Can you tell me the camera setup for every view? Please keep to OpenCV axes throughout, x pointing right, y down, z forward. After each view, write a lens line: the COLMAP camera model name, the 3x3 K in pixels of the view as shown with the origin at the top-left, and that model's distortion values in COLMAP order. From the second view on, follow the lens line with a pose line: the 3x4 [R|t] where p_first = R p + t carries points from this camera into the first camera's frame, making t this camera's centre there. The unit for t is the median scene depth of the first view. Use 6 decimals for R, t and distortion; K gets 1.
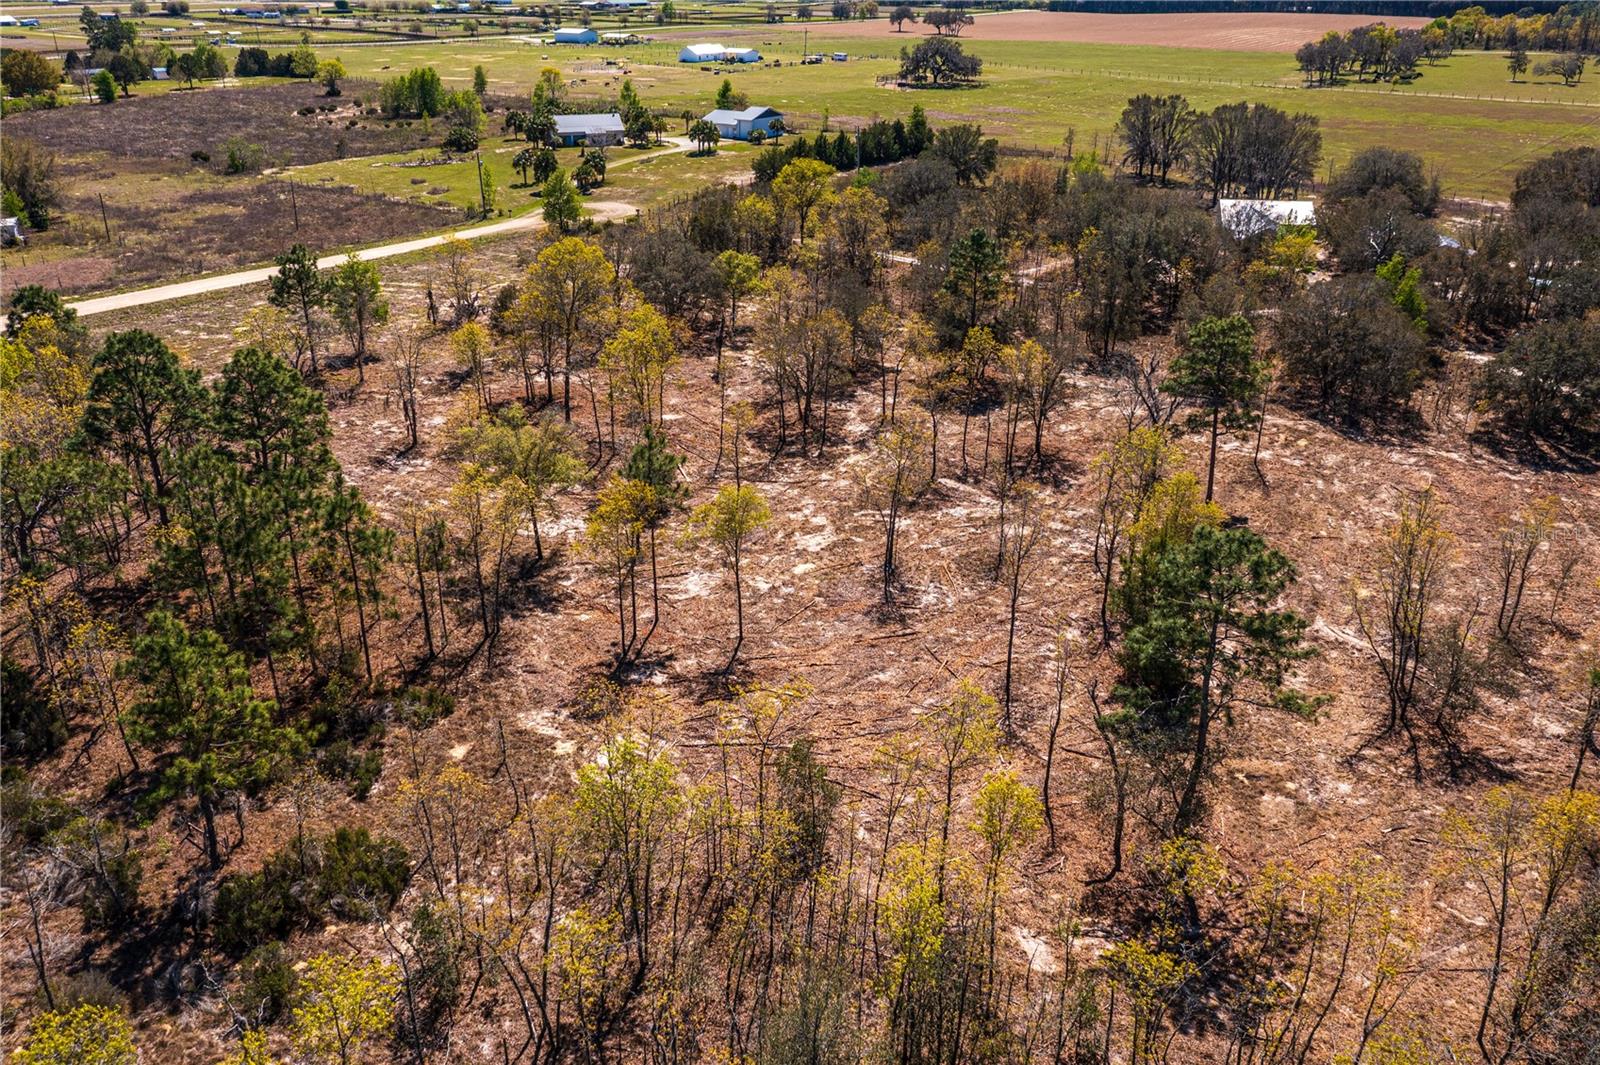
lens RADIAL K [[1273.1, 0, 793.9], [0, 1273.1, 536.0], [0, 0, 1]] dist [-0.007478, 0.000764]
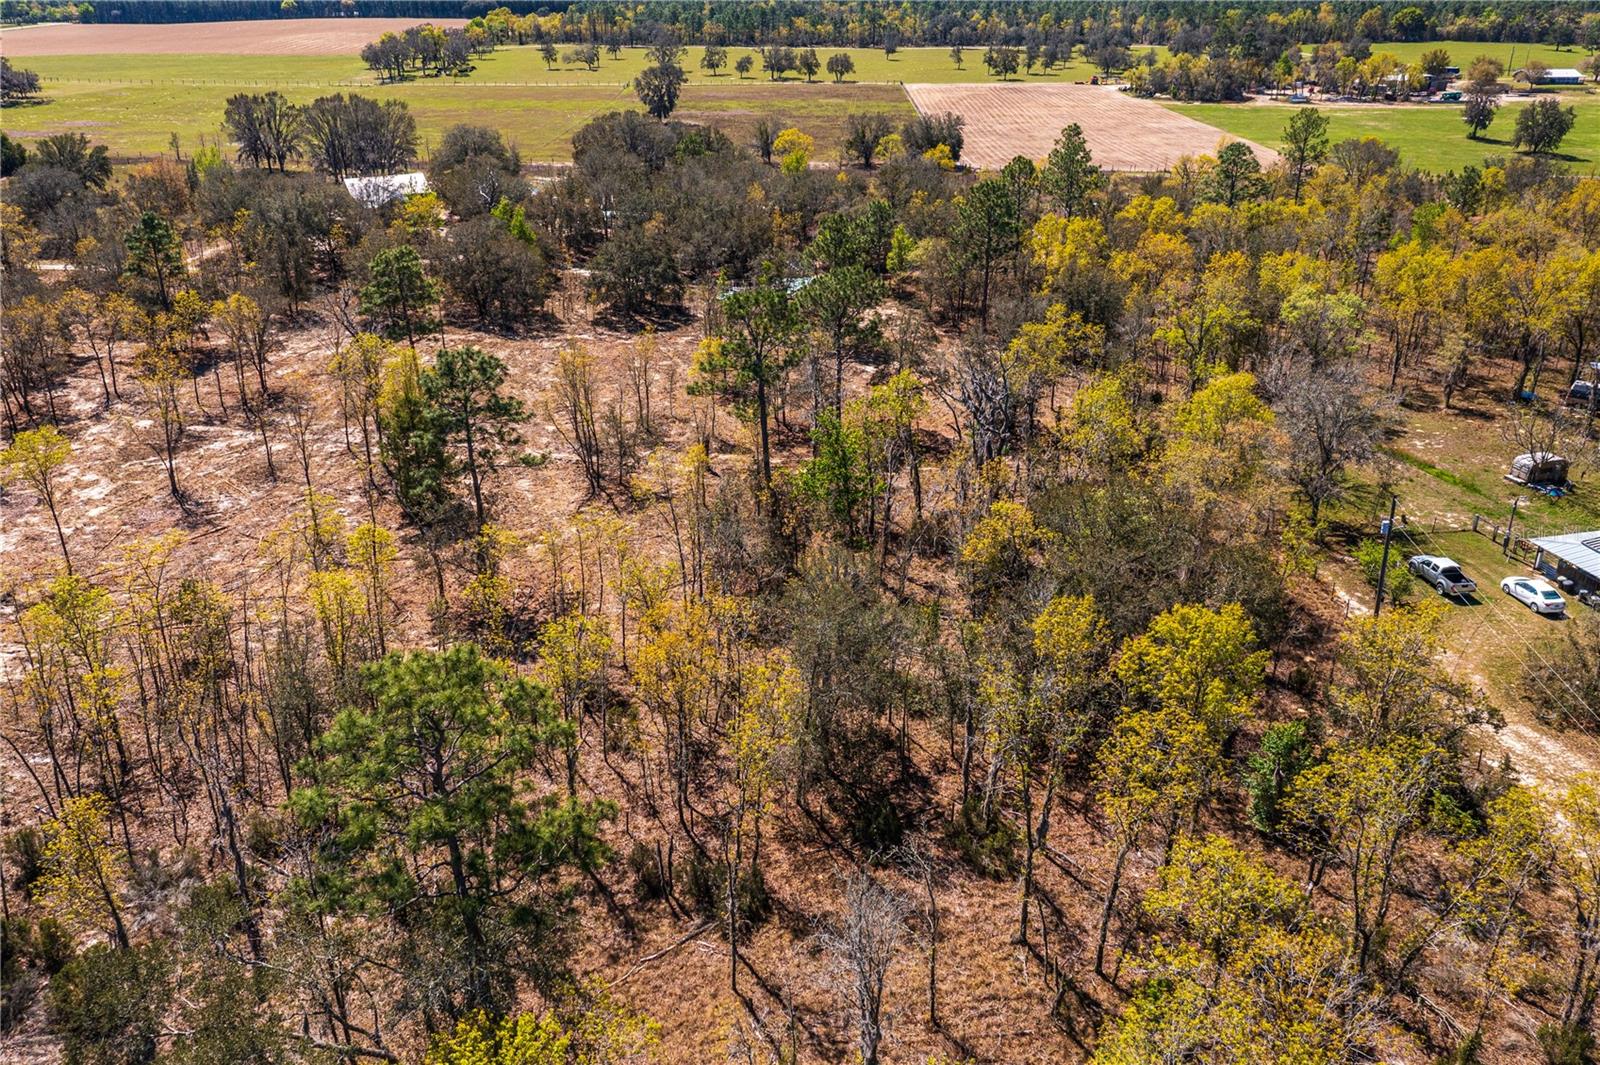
lens RADIAL K [[1273.1, 0, 793.9], [0, 1273.1, 536.0], [0, 0, 1]] dist [-0.007478, 0.000764]
pose [[0.783467, -0.254029, 0.567141, -0.086137], [0.256883, 0.963398, 0.076651, 0.067308], [-0.565855, 0.085636, 0.820046, -0.145267]]
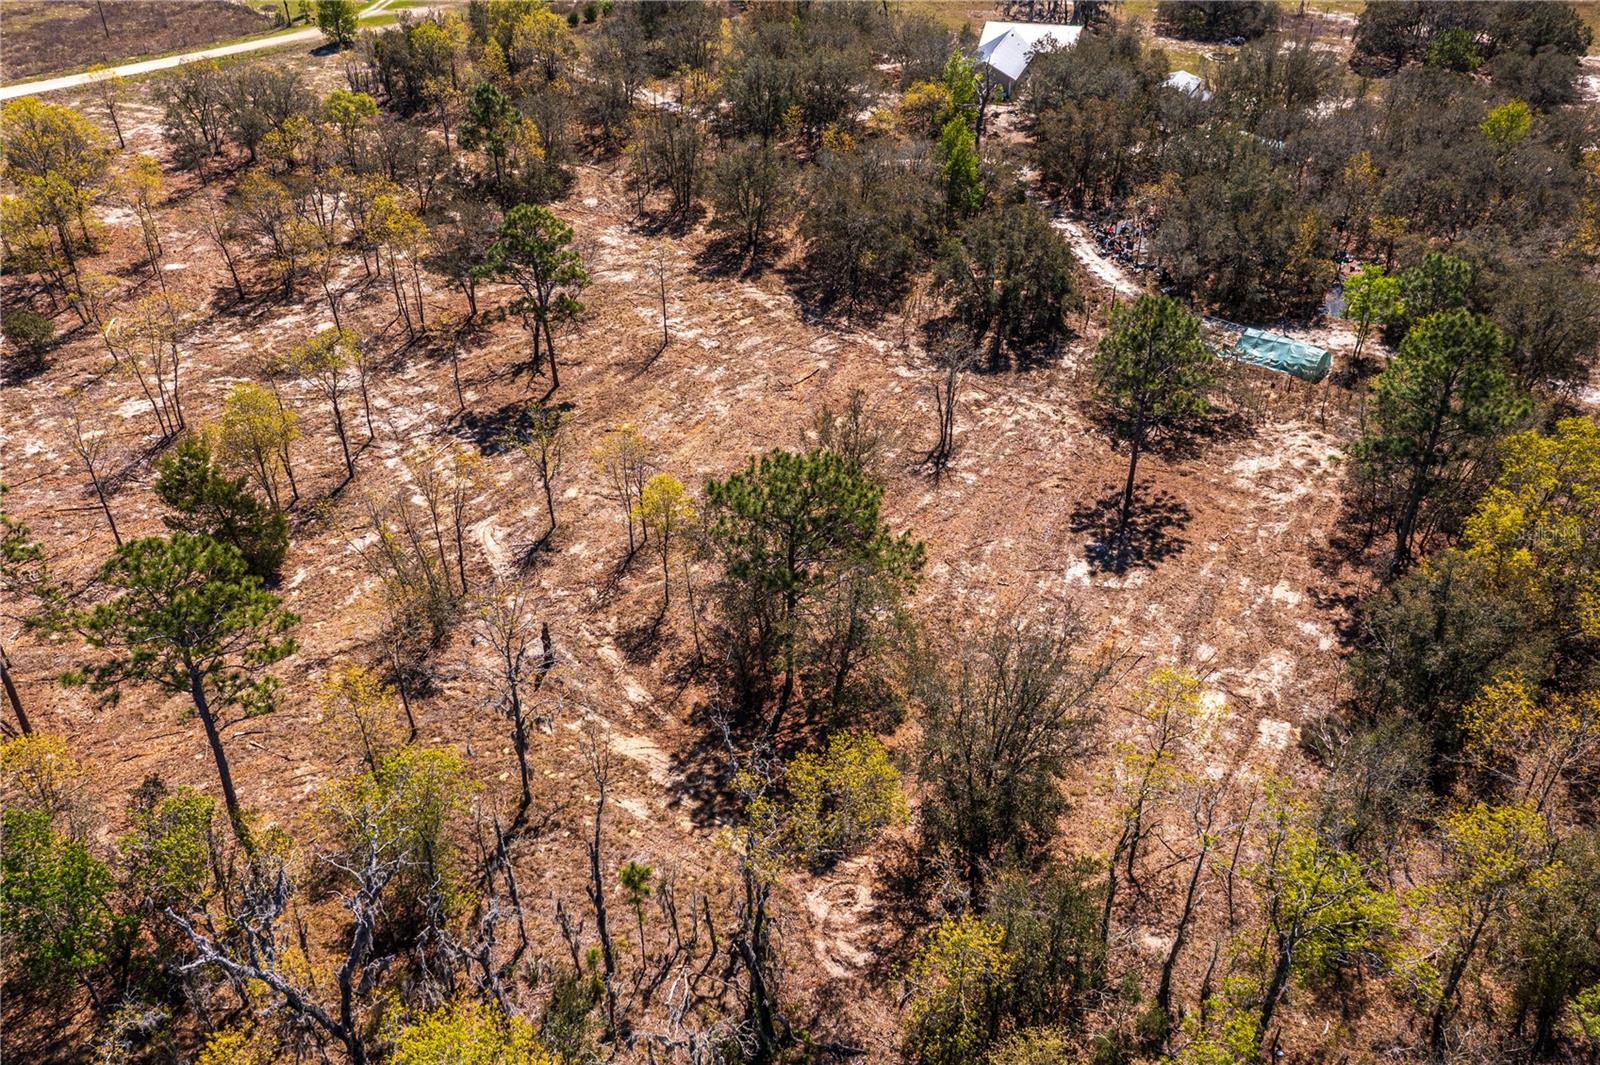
lens RADIAL K [[1273.1, 0, 793.9], [0, 1273.1, 536.0], [0, 0, 1]] dist [-0.007478, 0.000764]
pose [[0.987918, 0.075305, -0.135455, 0.434939], [-0.049799, 0.981909, 0.182688, -0.069170], [0.146761, -0.173735, 0.973795, 0.005439]]
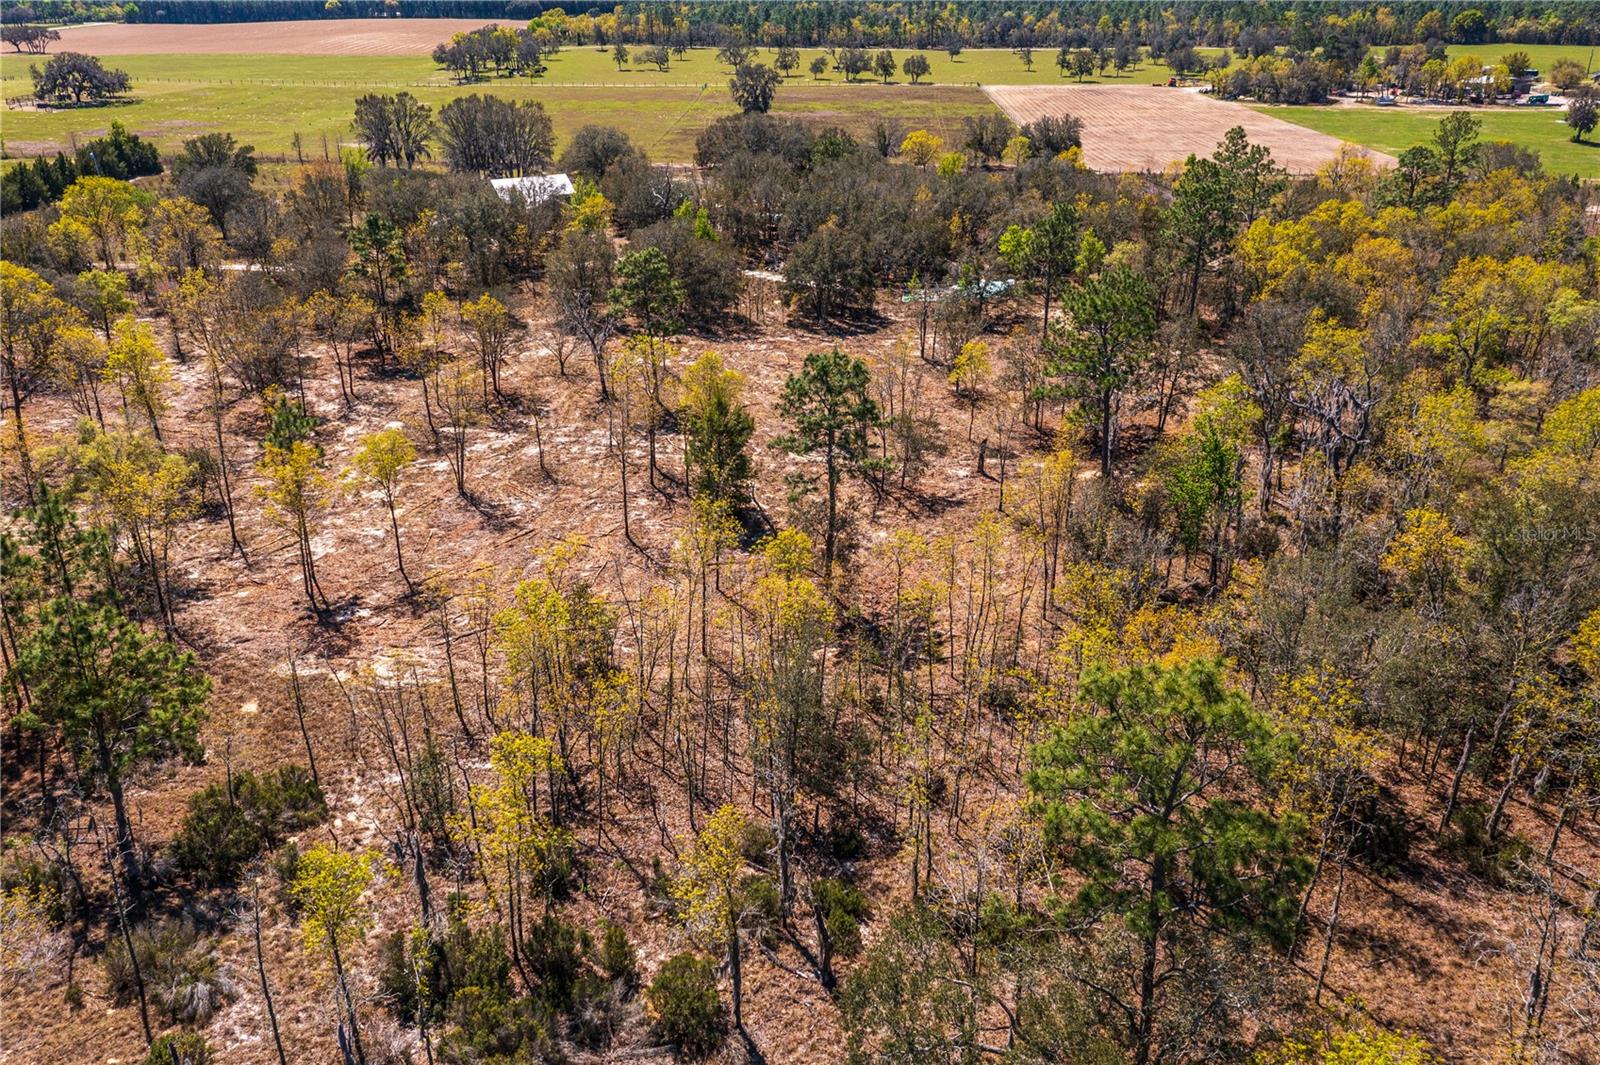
lens RADIAL K [[1273.1, 0, 793.9], [0, 1273.1, 536.0], [0, 0, 1]] dist [-0.007478, 0.000764]
pose [[0.789803, -0.249700, 0.560234, -0.197508], [0.252701, 0.964731, 0.073736, 0.028678], [-0.558887, 0.083335, 0.825046, -0.061065]]
